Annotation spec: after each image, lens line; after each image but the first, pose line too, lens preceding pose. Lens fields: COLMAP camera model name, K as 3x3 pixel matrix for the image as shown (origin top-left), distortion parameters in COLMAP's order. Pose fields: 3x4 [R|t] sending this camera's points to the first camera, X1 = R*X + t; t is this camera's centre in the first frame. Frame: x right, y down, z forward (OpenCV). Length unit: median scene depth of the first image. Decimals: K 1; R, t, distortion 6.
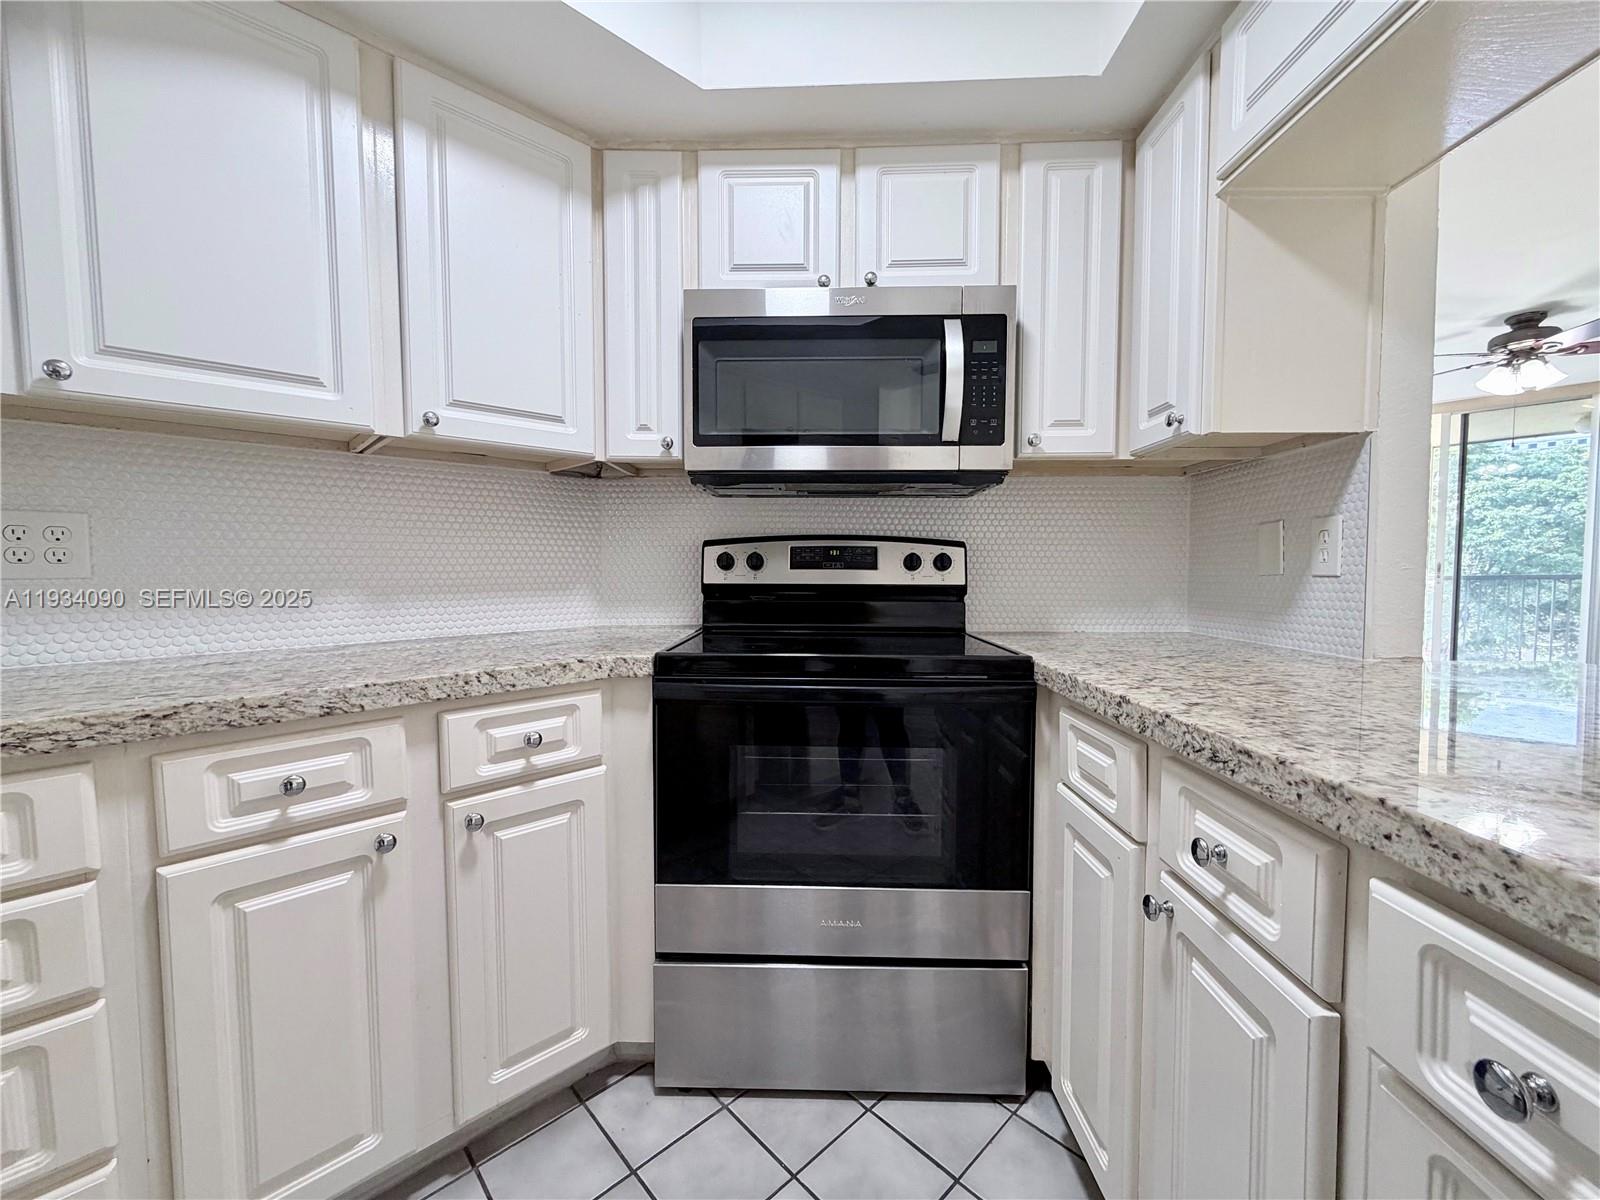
lens RADIAL K [[643.6, 0, 799.7], [0, 643.6, 597.1], [0, 0, 1]] dist [0.001835, 0.000037]
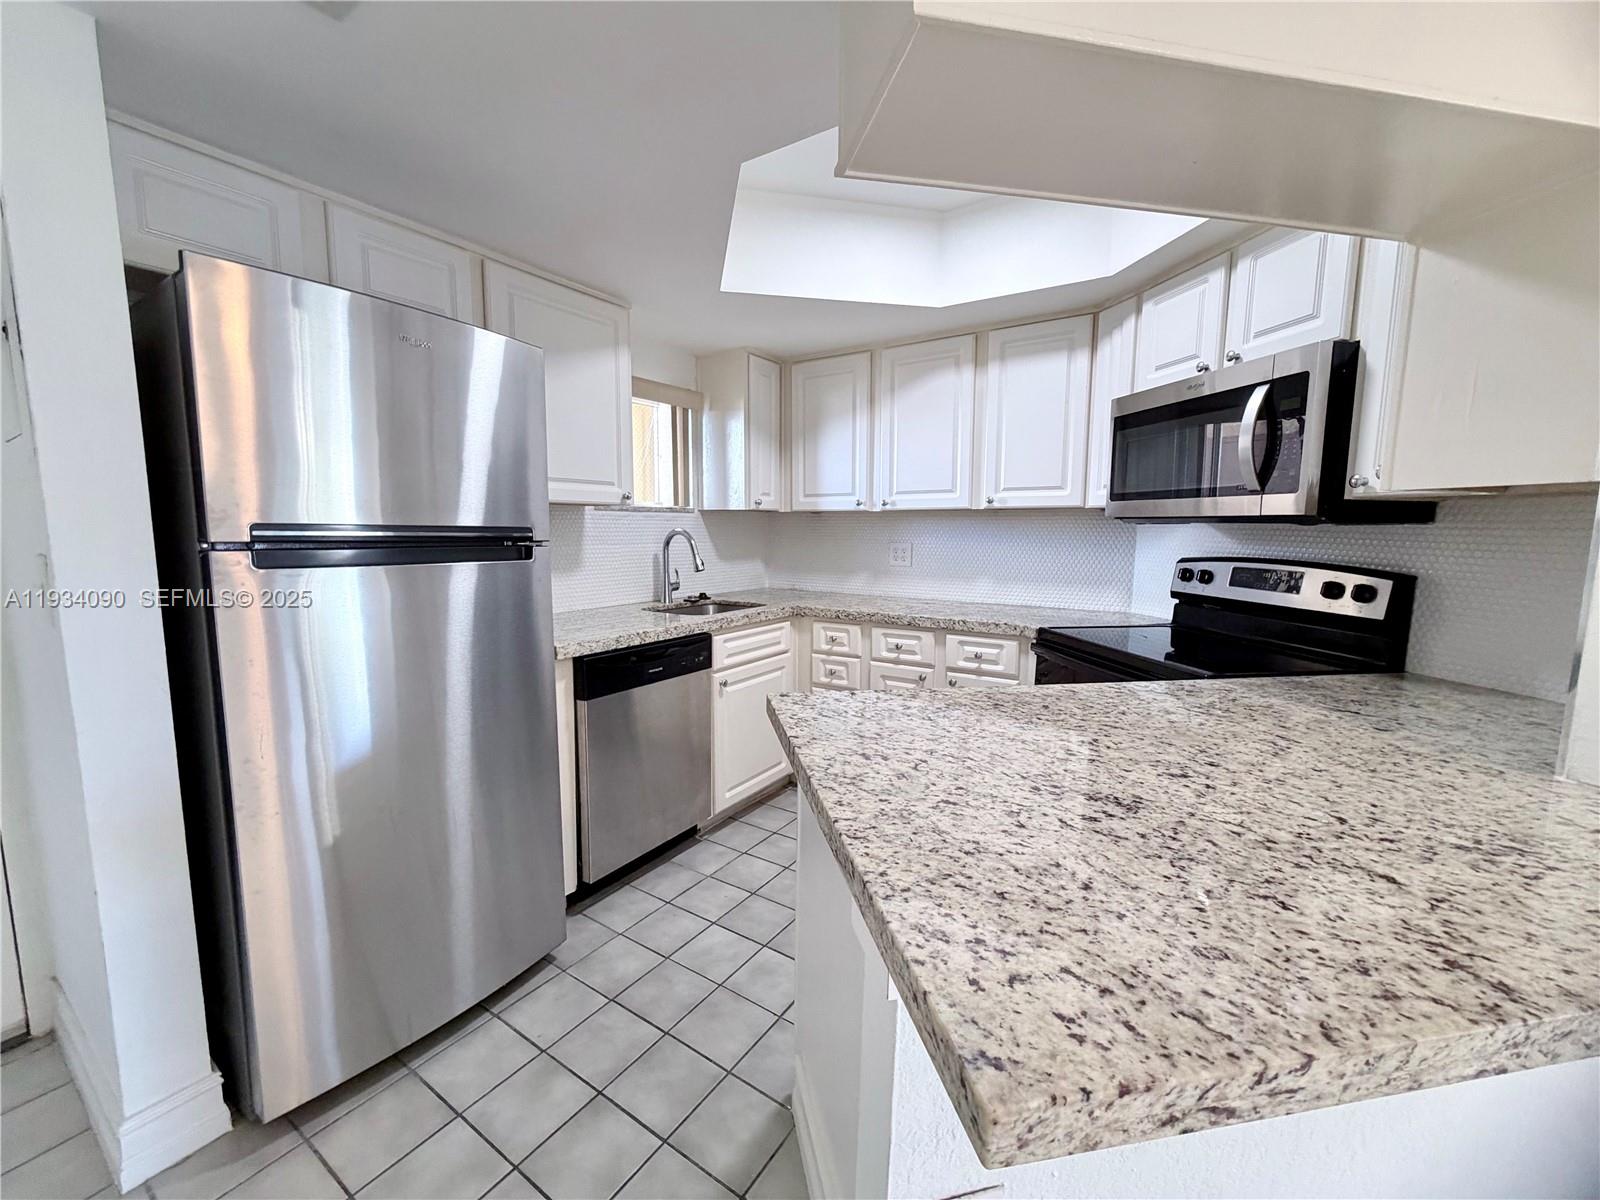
lens RADIAL K [[643.6, 0, 798.4], [0, 643.6, 601.8], [0, 0, 1]] dist [0.001835, 0.000037]
pose [[0.222852, 0.118122, -0.967670, 1.378137], [-0.053494, 0.992618, 0.108848, -0.143864], [0.973384, 0.027507, 0.227526, -0.072752]]
